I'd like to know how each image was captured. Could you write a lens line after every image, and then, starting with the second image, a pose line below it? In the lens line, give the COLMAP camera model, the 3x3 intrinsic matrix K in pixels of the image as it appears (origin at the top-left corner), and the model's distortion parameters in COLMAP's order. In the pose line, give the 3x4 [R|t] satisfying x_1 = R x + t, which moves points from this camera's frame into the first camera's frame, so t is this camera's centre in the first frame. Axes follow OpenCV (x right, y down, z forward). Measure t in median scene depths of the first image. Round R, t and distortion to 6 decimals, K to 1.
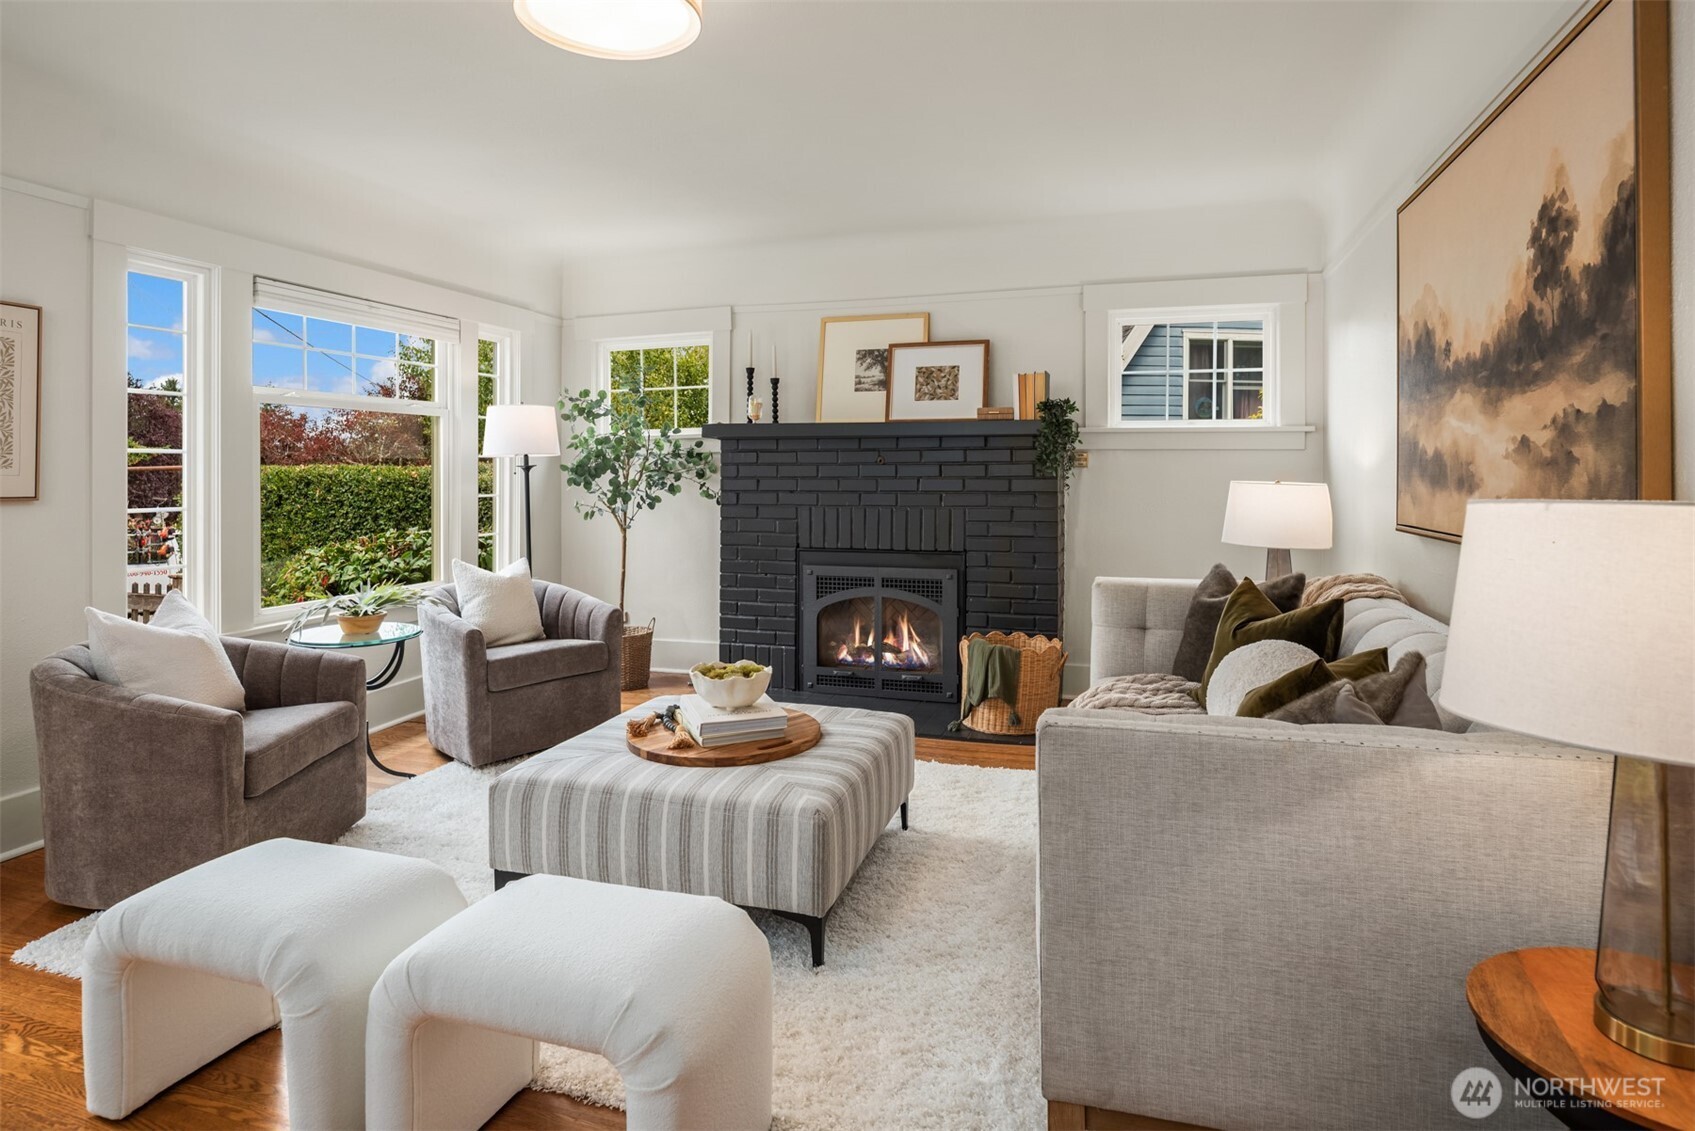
lens RADIAL K [[912.3, 0, 850.4], [0, 912.3, 486.4], [0, 0, 1]] dist [-0.002454, -0.001576]
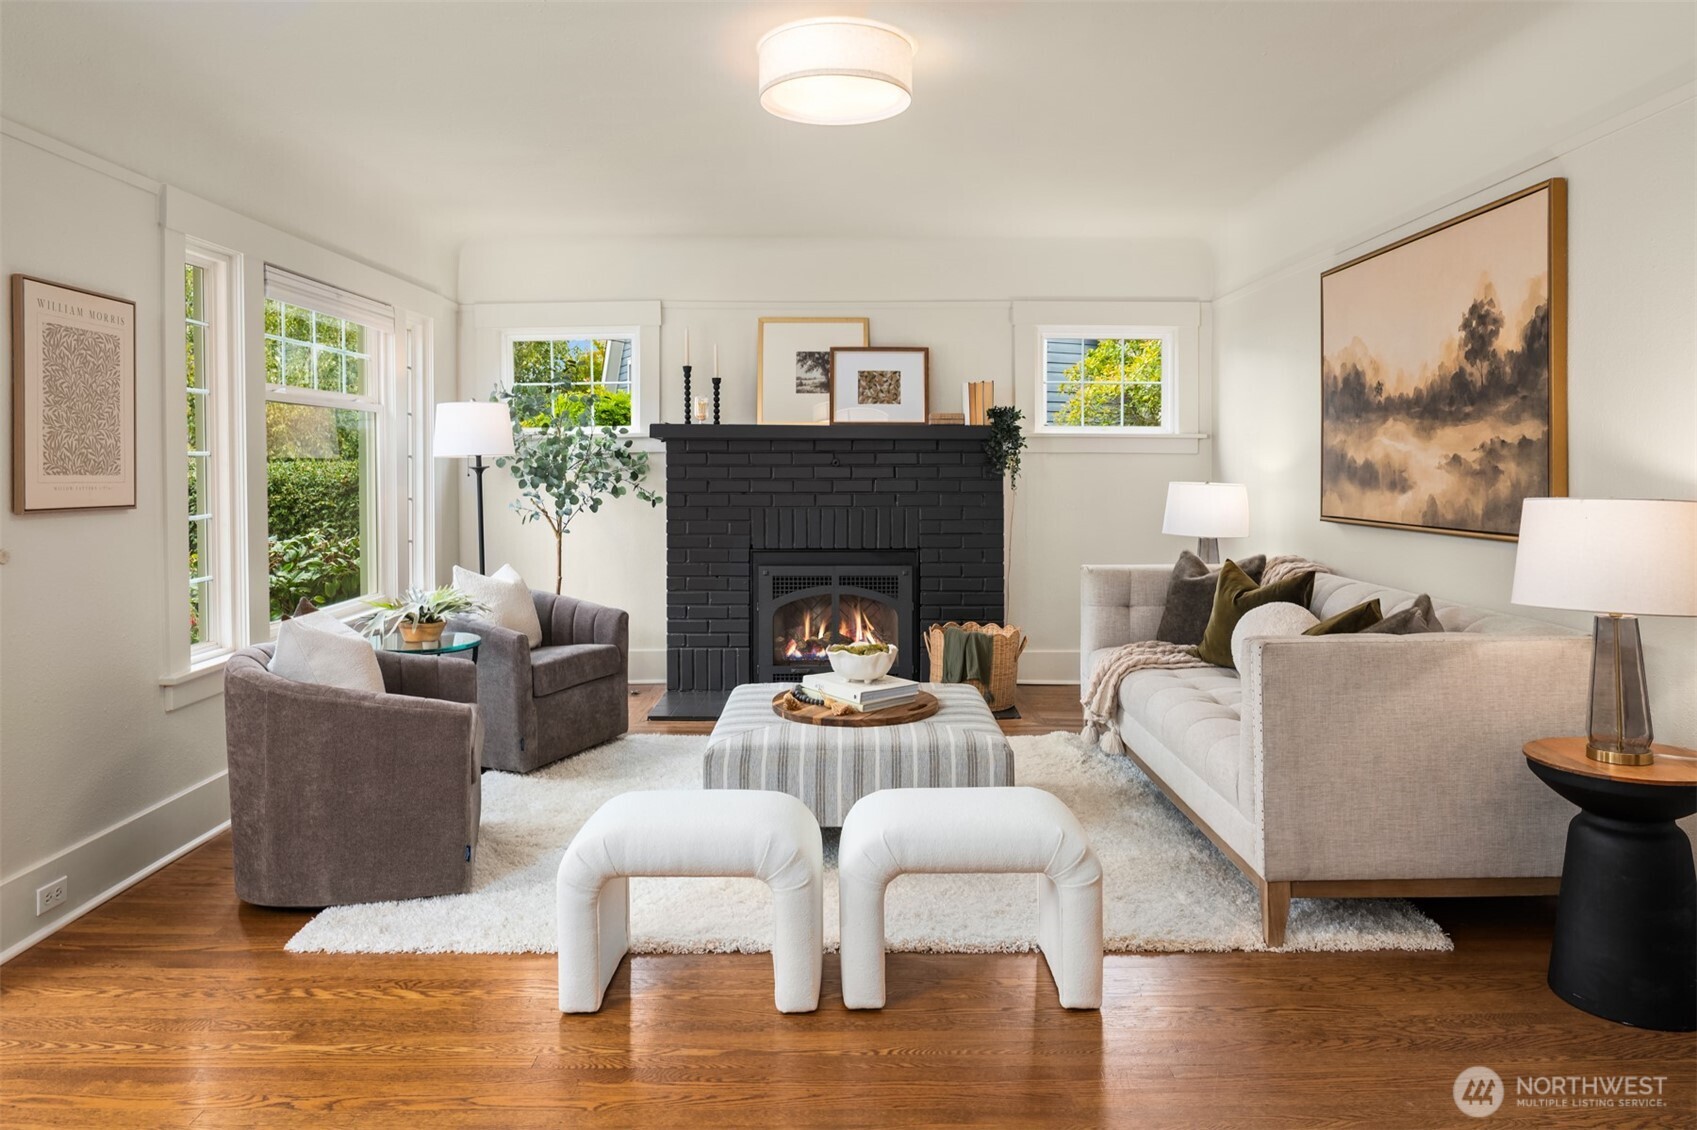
lens RADIAL K [[1093.5, 0, 848.3], [0, 1093.5, 492.1], [0, 0, 1]] dist [0.002676, 0.001522]
pose [[0.953206, -0.006161, 0.302258, -0.472700], [0.003718, 0.999956, 0.008656, -0.007748], [-0.302298, -0.007127, 0.953187, -0.260854]]
